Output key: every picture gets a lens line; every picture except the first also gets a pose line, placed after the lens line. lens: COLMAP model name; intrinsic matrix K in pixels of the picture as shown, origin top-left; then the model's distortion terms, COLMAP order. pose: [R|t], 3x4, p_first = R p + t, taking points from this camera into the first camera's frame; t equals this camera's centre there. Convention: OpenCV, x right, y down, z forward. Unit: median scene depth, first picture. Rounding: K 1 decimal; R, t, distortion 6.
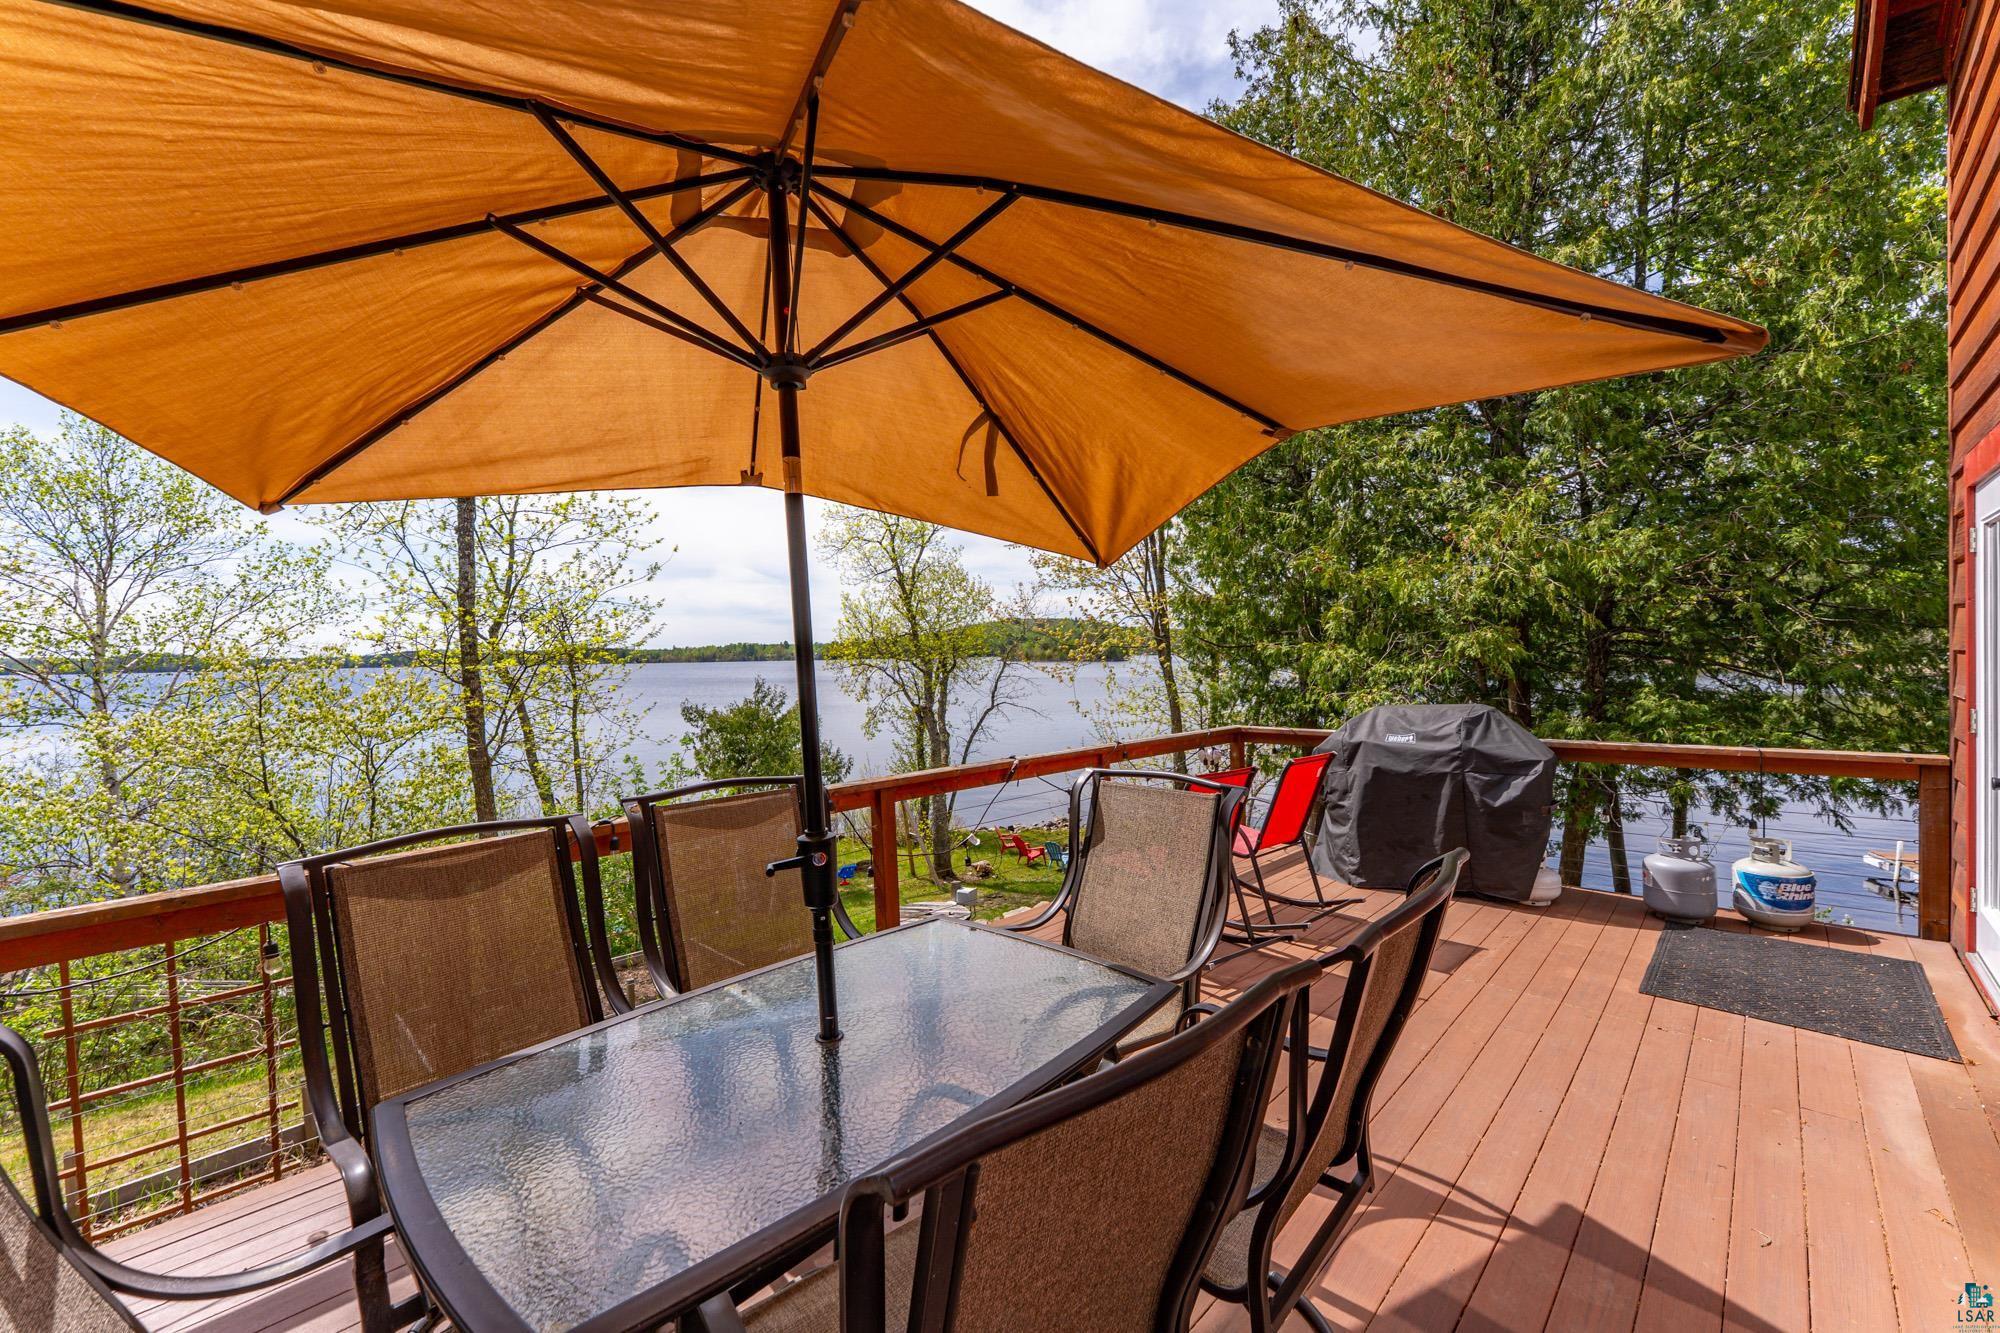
lens RADIAL K [[807.1, 0, 991.7], [0, 807.1, 671.8], [0, 0, 1]] dist [0.012737, -0.004333]
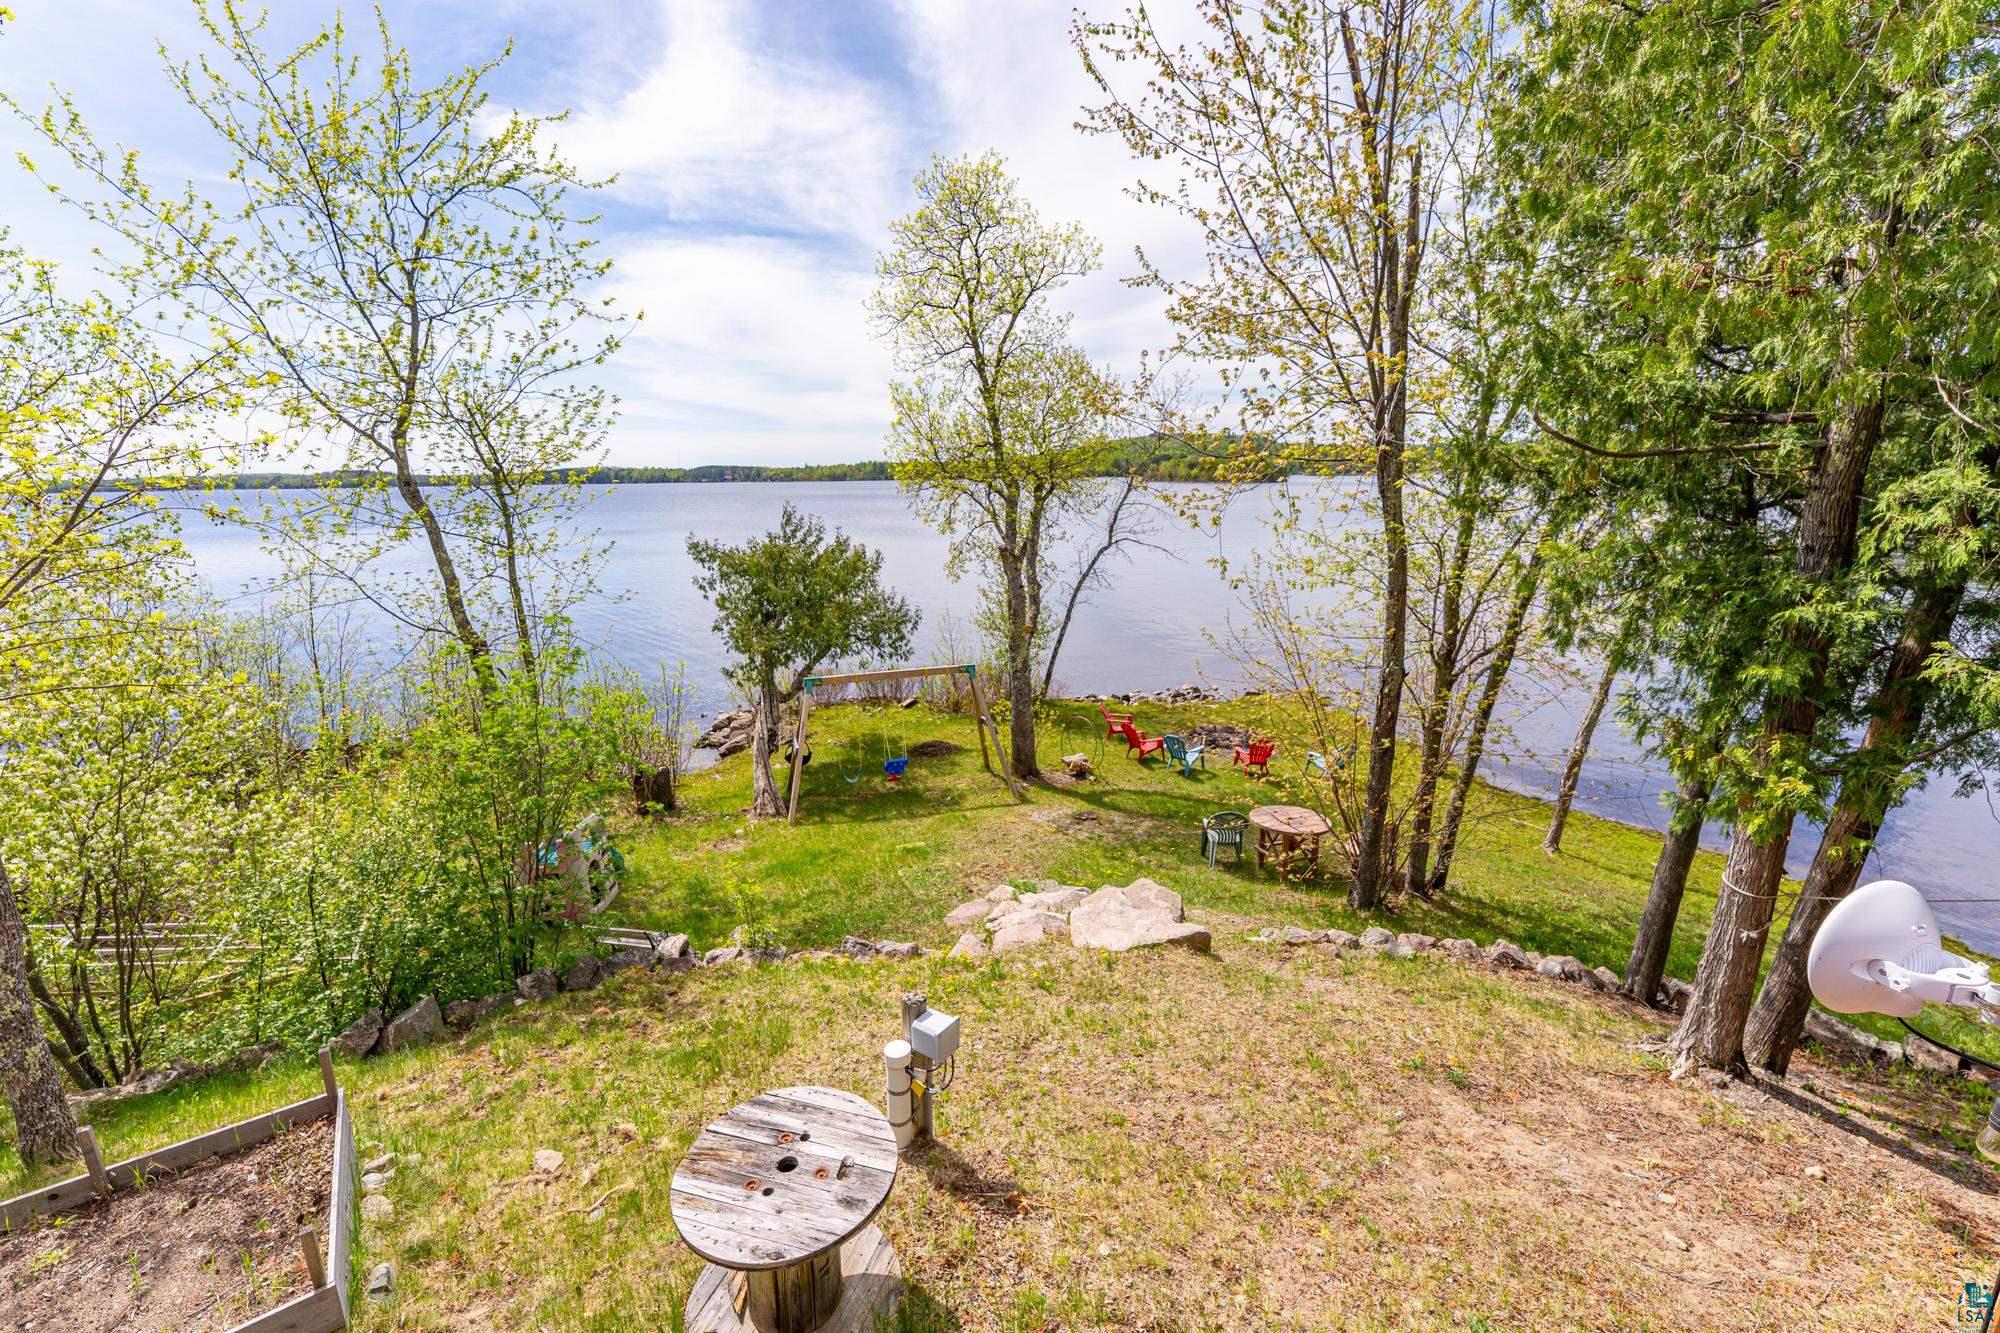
lens RADIAL K [[808.4, 0, 979.2], [0, 808.4, 692.7], [0, 0, 1]] dist [-0.016878, 0.000413]
pose [[0.983181, 0.050357, -0.175553, 0.027594], [-0.006655, 0.970475, 0.241110, -0.004900], [0.182511, -0.235886, 0.954488, 0.277217]]
